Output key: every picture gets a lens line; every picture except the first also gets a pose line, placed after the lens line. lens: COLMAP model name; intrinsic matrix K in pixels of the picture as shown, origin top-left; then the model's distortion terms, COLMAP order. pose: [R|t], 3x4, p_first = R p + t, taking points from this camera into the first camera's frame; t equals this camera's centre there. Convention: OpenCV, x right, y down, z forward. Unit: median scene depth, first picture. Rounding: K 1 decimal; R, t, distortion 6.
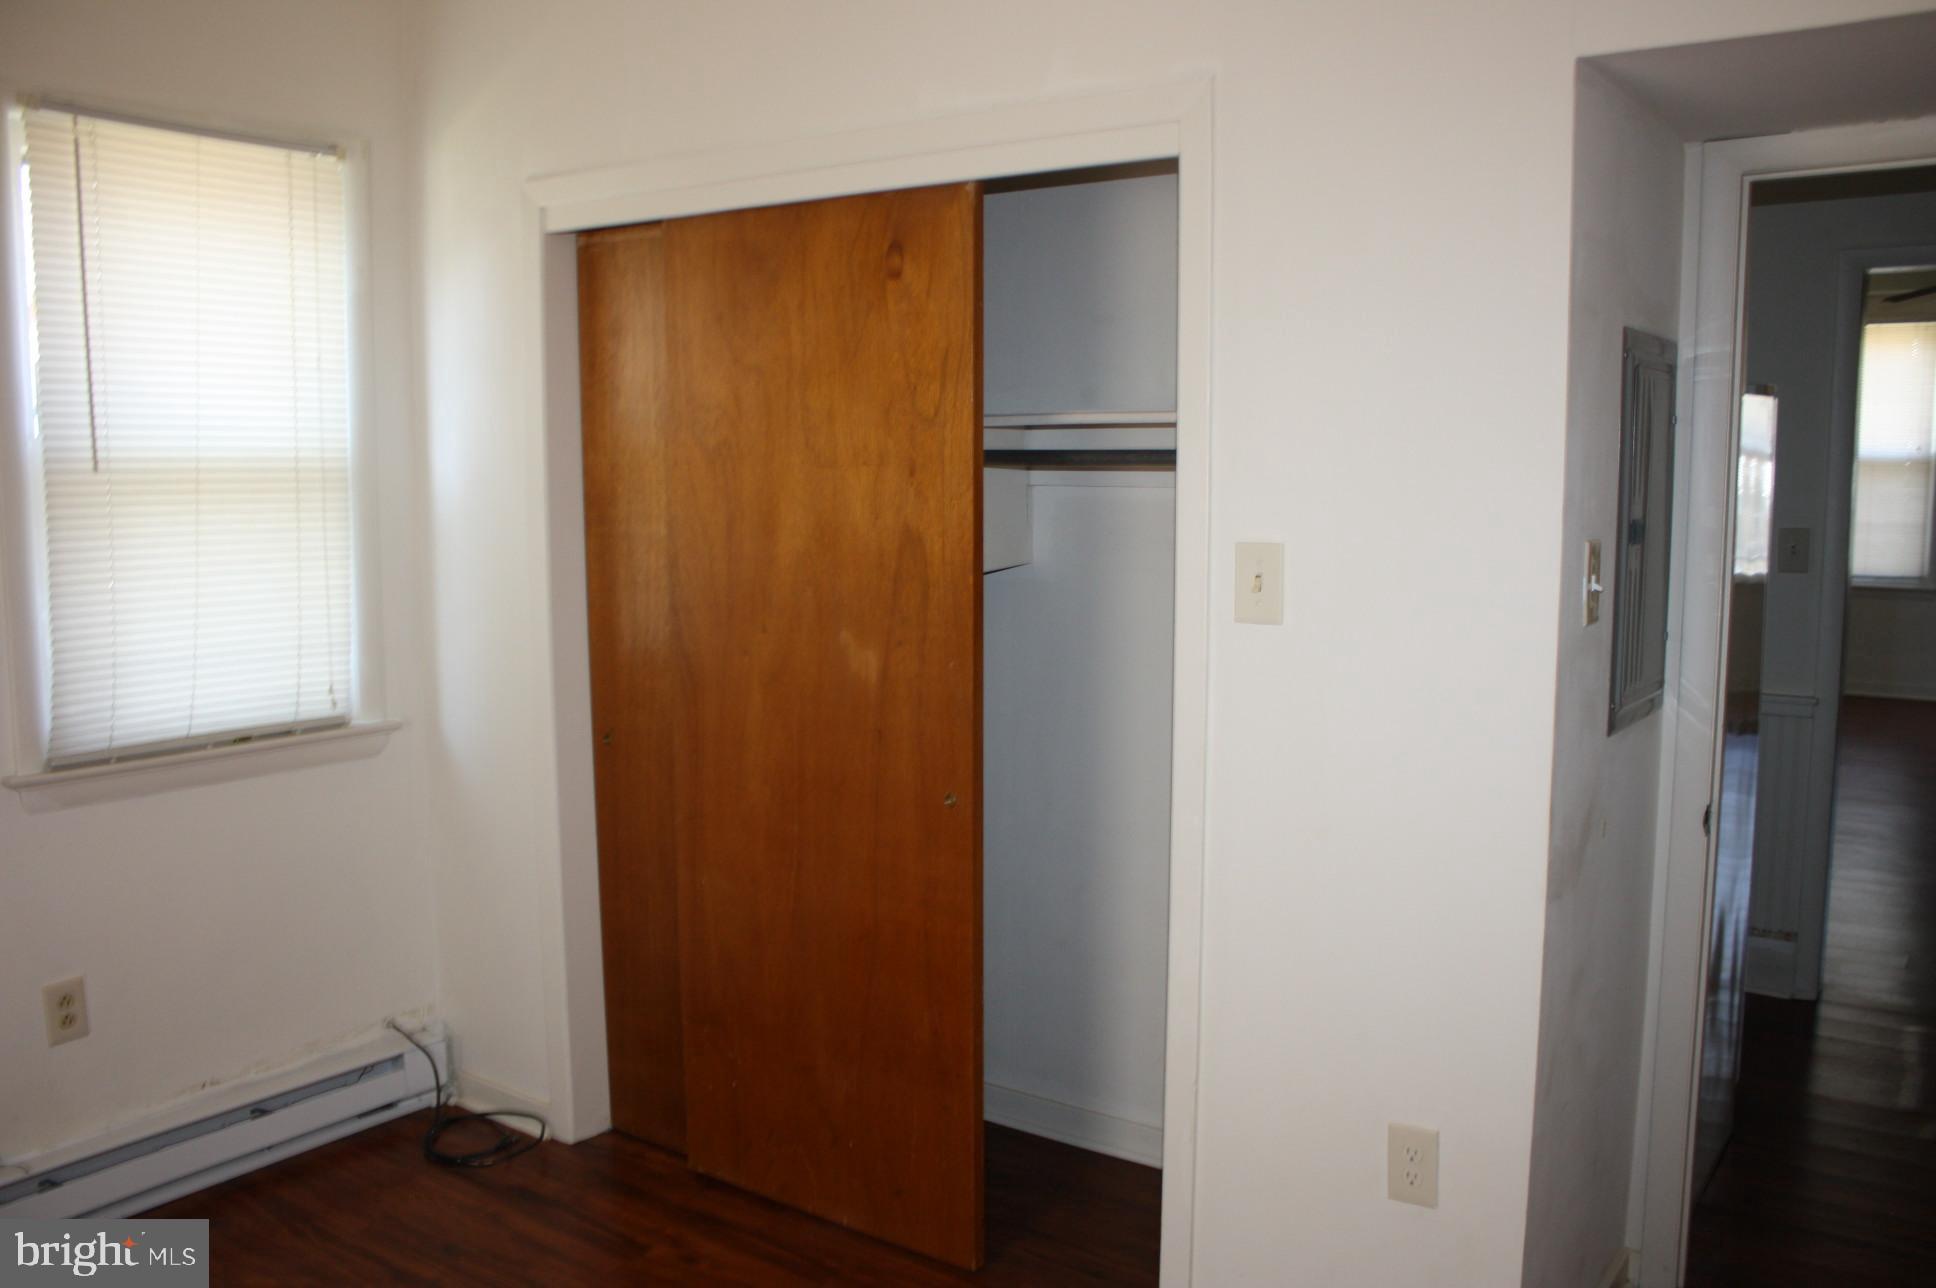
lens RADIAL K [[1621.9, 0, 964.8], [0, 1621.9, 651.3], [0, 0, 1]] dist [-0.164746, 0.142690]
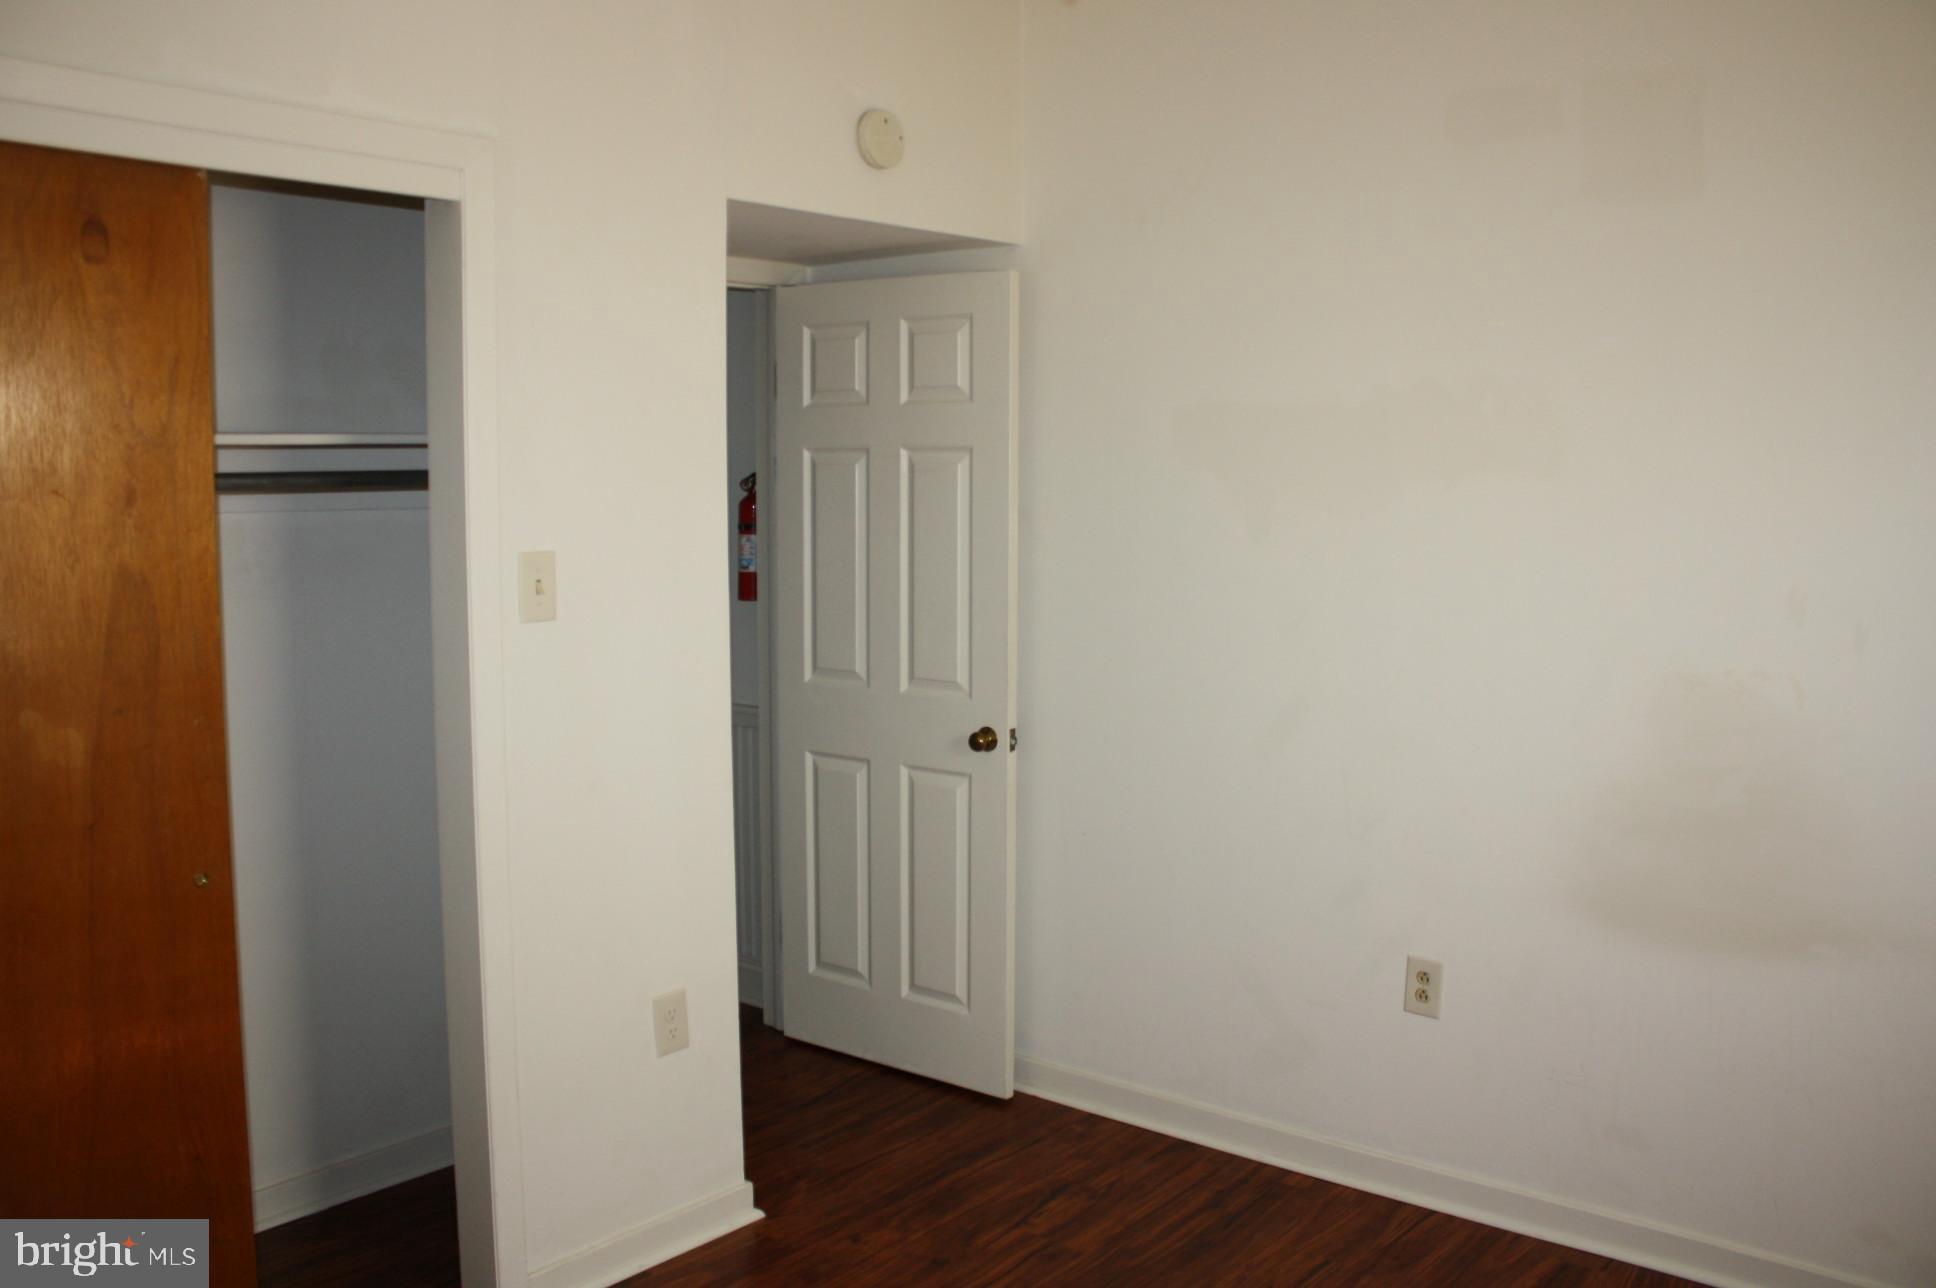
lens RADIAL K [[1609.2, 0, 968.0], [0, 1609.2, 644.0], [0, 0, 1]] dist [-0.226107, 0.000299]
pose [[0.045253, -0.111890, 0.992690, -0.775845], [0.098209, 0.989392, 0.107042, -0.077972], [-0.994136, 0.092647, 0.055761, 0.539795]]
